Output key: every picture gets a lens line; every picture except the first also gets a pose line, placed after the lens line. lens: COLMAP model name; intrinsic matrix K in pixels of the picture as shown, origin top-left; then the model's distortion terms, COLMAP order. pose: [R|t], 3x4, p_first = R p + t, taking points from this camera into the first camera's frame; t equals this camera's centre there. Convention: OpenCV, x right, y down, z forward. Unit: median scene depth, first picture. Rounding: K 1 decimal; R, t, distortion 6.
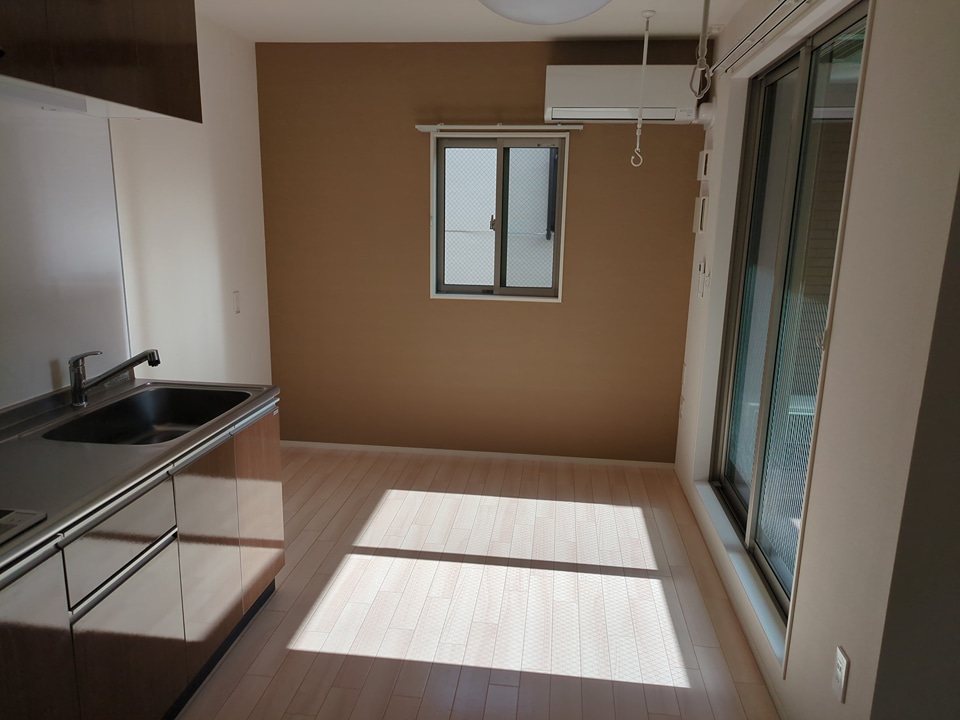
lens RADIAL K [[701.1, 0, 478.4], [0, 701.1, 377.4], [0, 0, 1]] dist [0.001937, 0.001329]
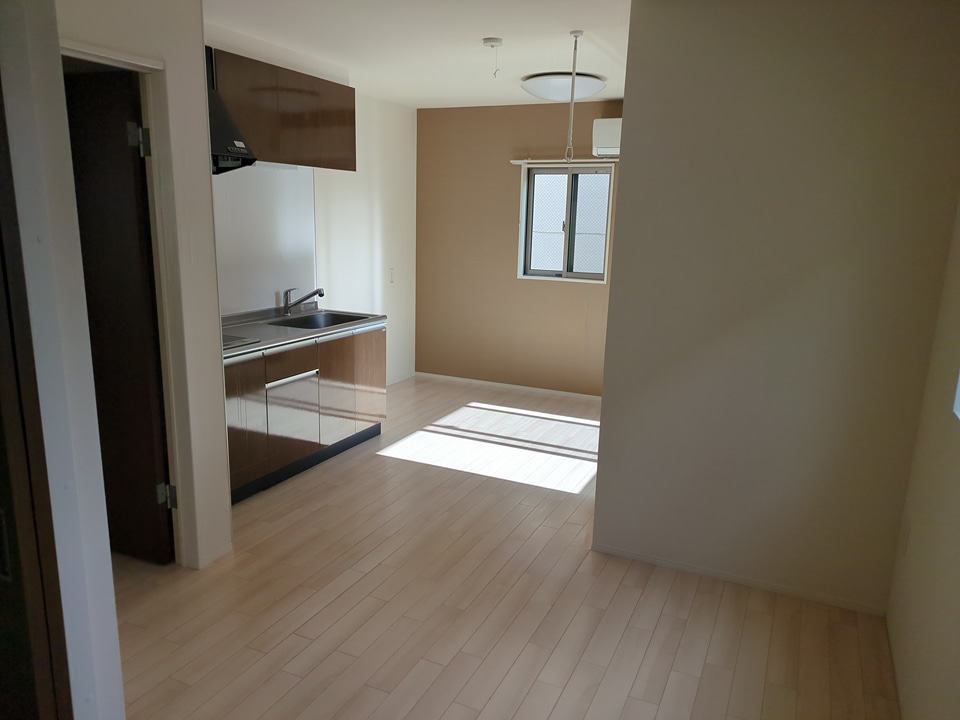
lens RADIAL K [[701.1, 0, 478.4], [0, 701.1, 377.4], [0, 0, 1]] dist [0.001937, 0.001329]
pose [[0.948903, 0.074533, -0.306640, 0.329806], [-0.076869, 0.997031, 0.004471, 0.095638], [0.306063, 0.019329, 0.951815, -0.418580]]
